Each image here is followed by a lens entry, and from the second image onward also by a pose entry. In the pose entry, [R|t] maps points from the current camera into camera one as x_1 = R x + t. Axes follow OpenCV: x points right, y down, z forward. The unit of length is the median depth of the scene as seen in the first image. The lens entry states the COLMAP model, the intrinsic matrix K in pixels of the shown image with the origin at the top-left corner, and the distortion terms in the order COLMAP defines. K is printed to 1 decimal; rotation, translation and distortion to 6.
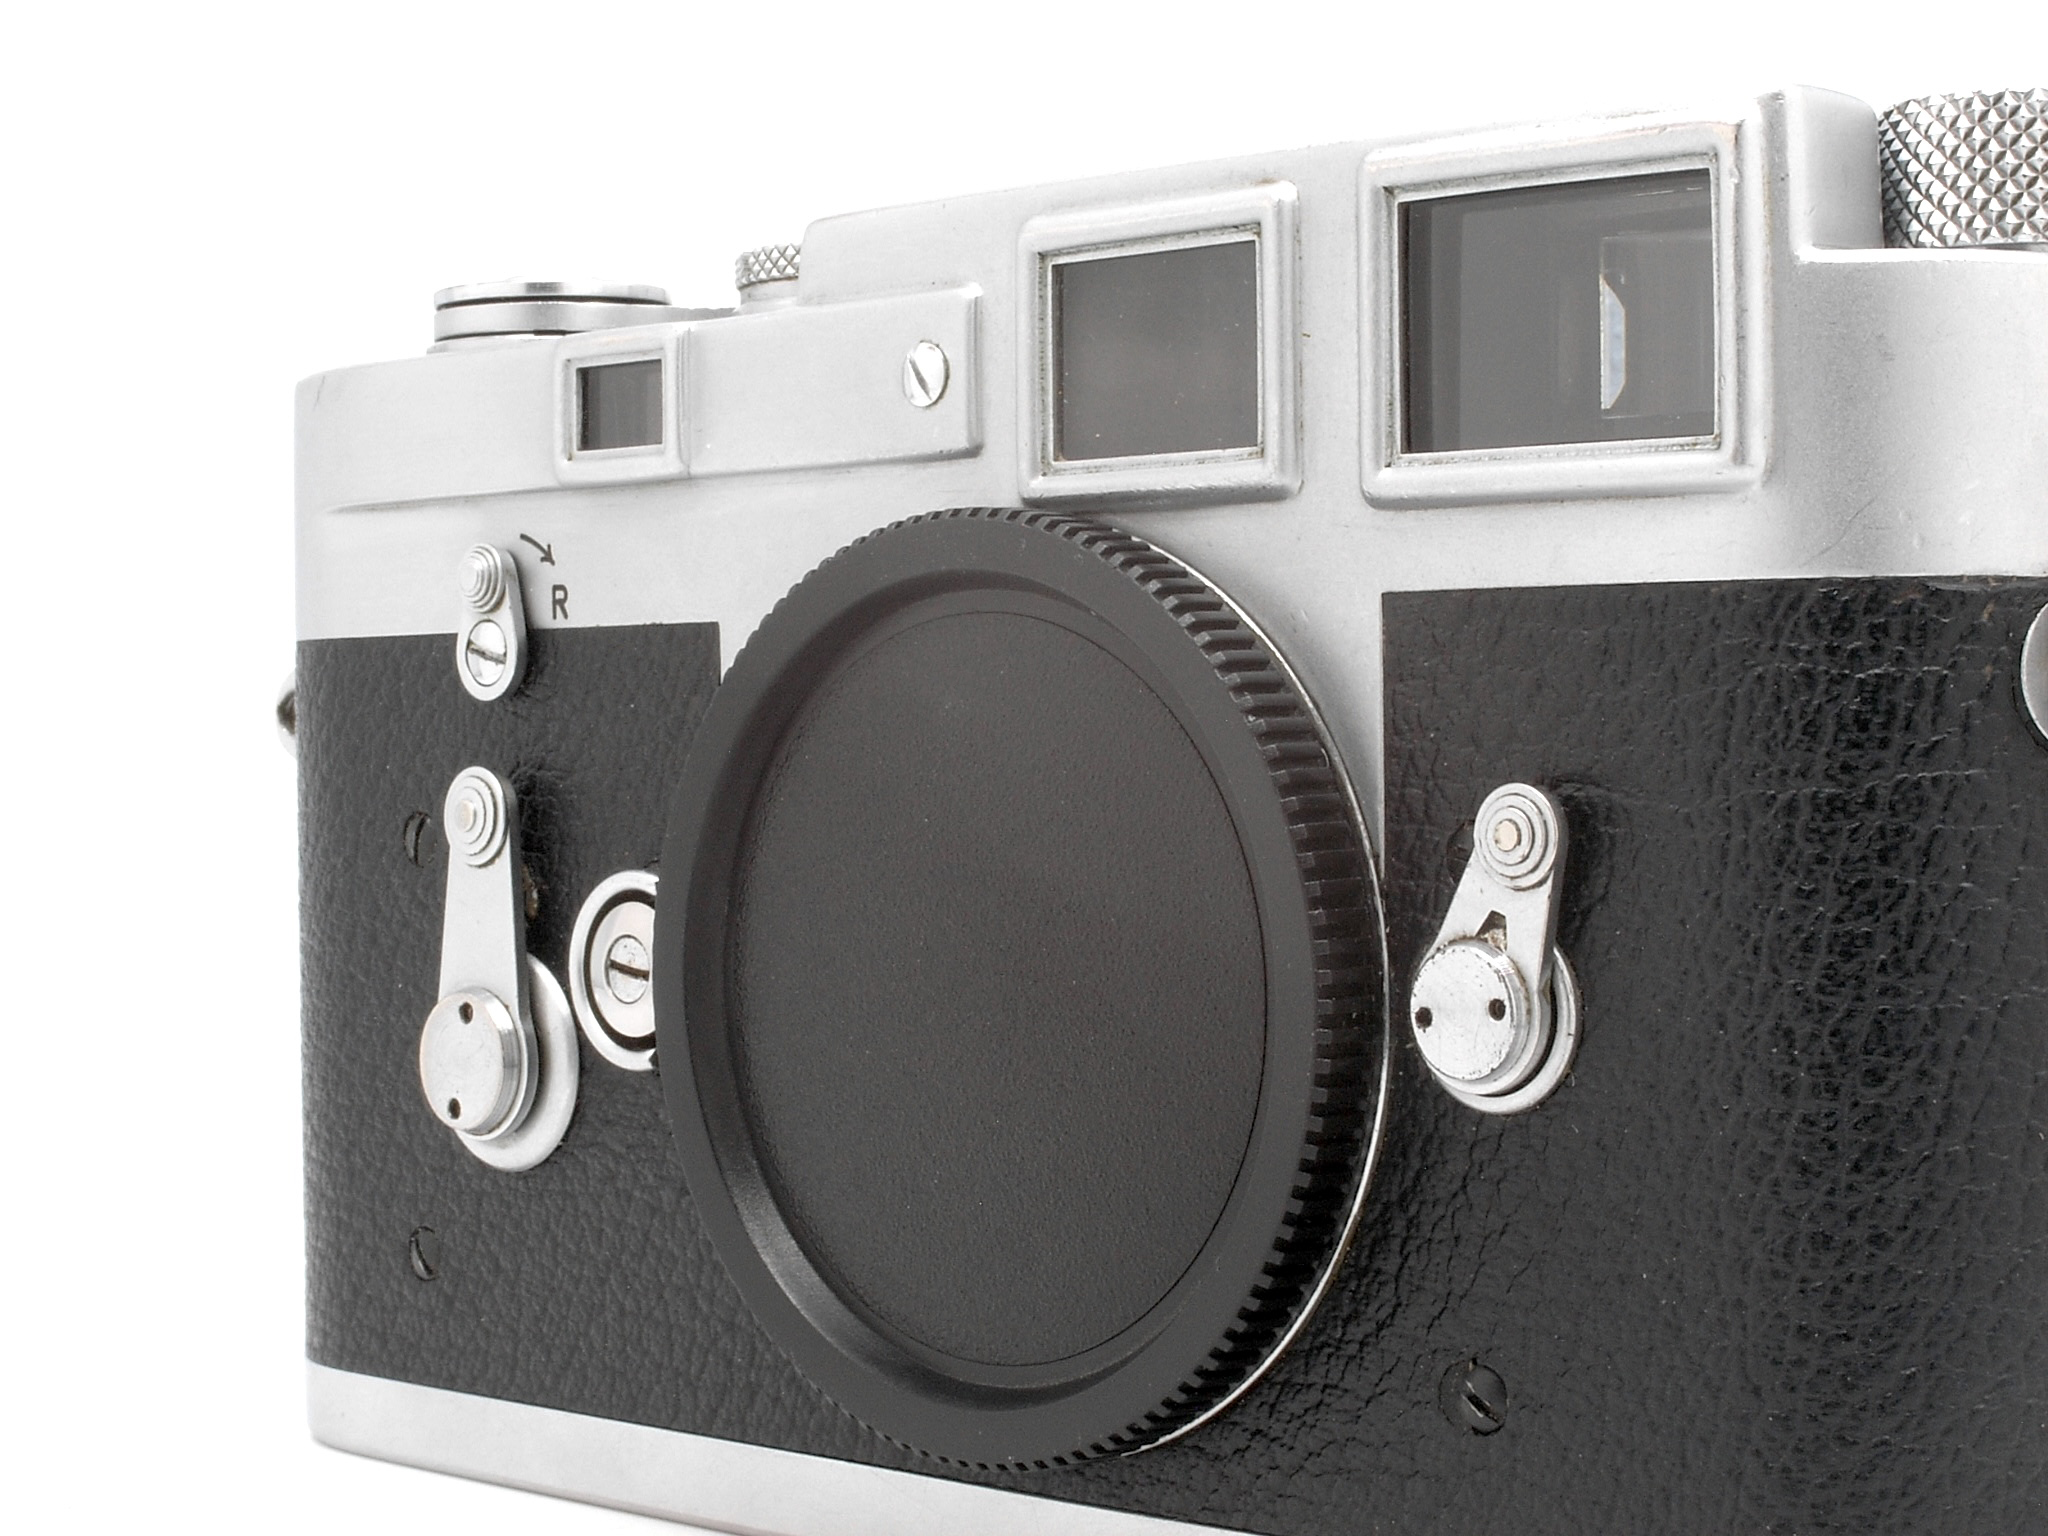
lens RADIAL K [[4344.1, 0, 1023.7], [0, 4344.1, 765.9], [0, 0, 1]] dist [-0.326916, 0.000000]
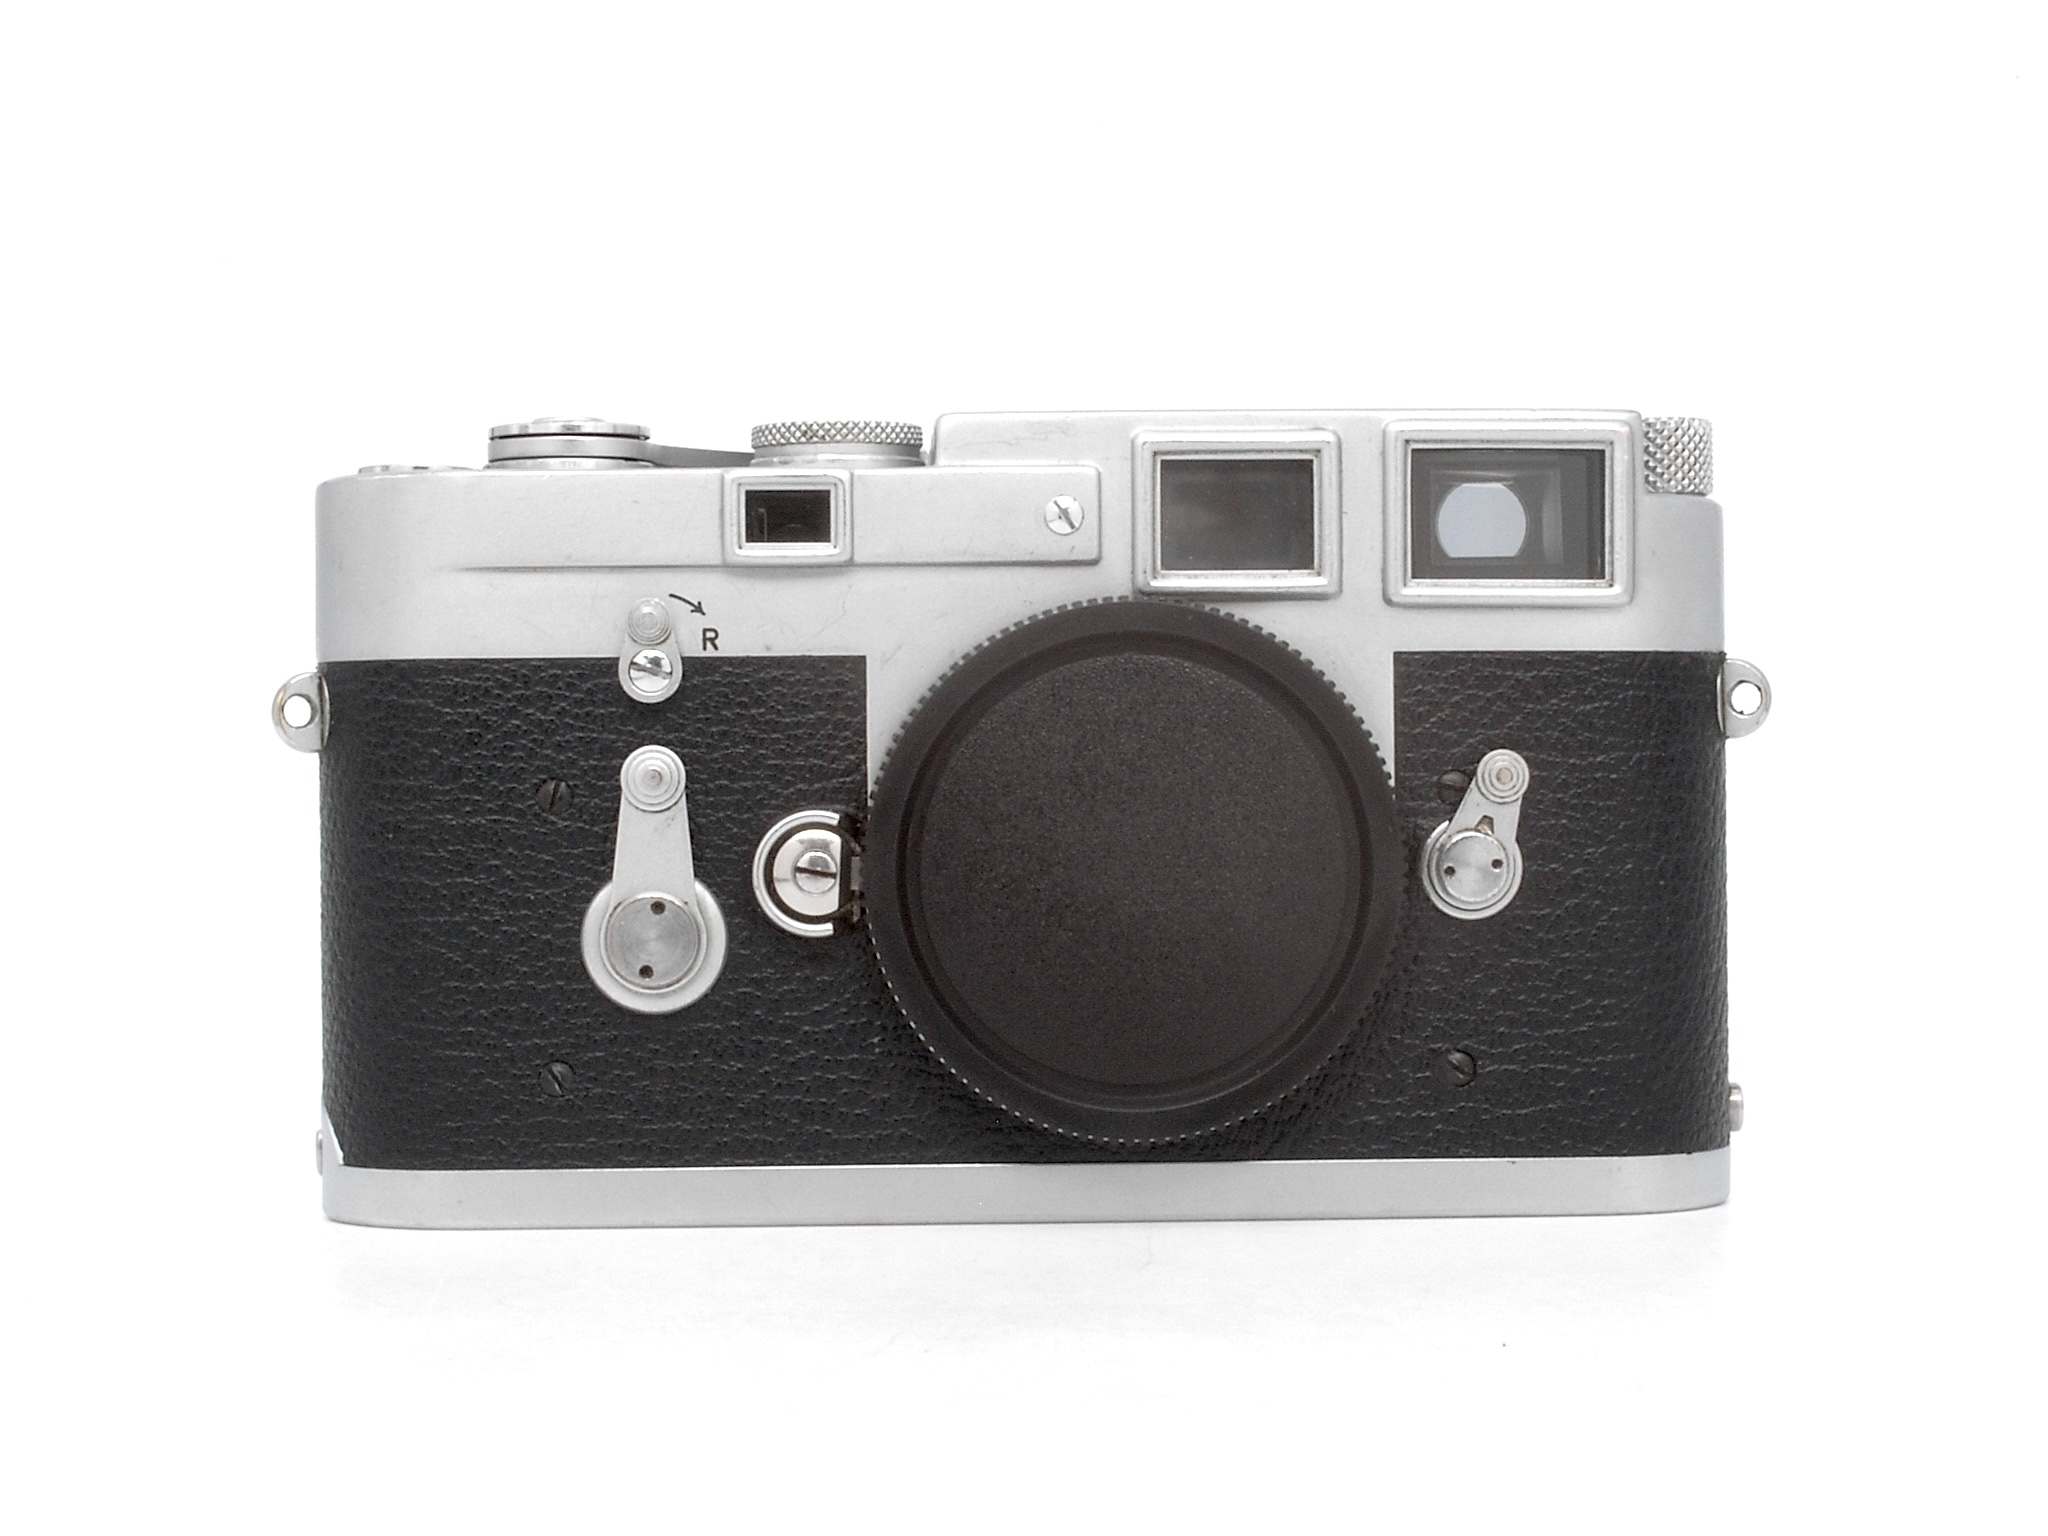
lens RADIAL K [[4344.1, 0, 1024.4], [0, 4344.1, 769.5], [0, 0, 1]] dist [-0.326916, 0.000000]
pose [[0.630593, 0.012718, 0.776010, -1.460735], [0.007184, 0.999727, -0.022223, 0.051801], [-0.776081, 0.019589, 0.630329, -0.072422]]
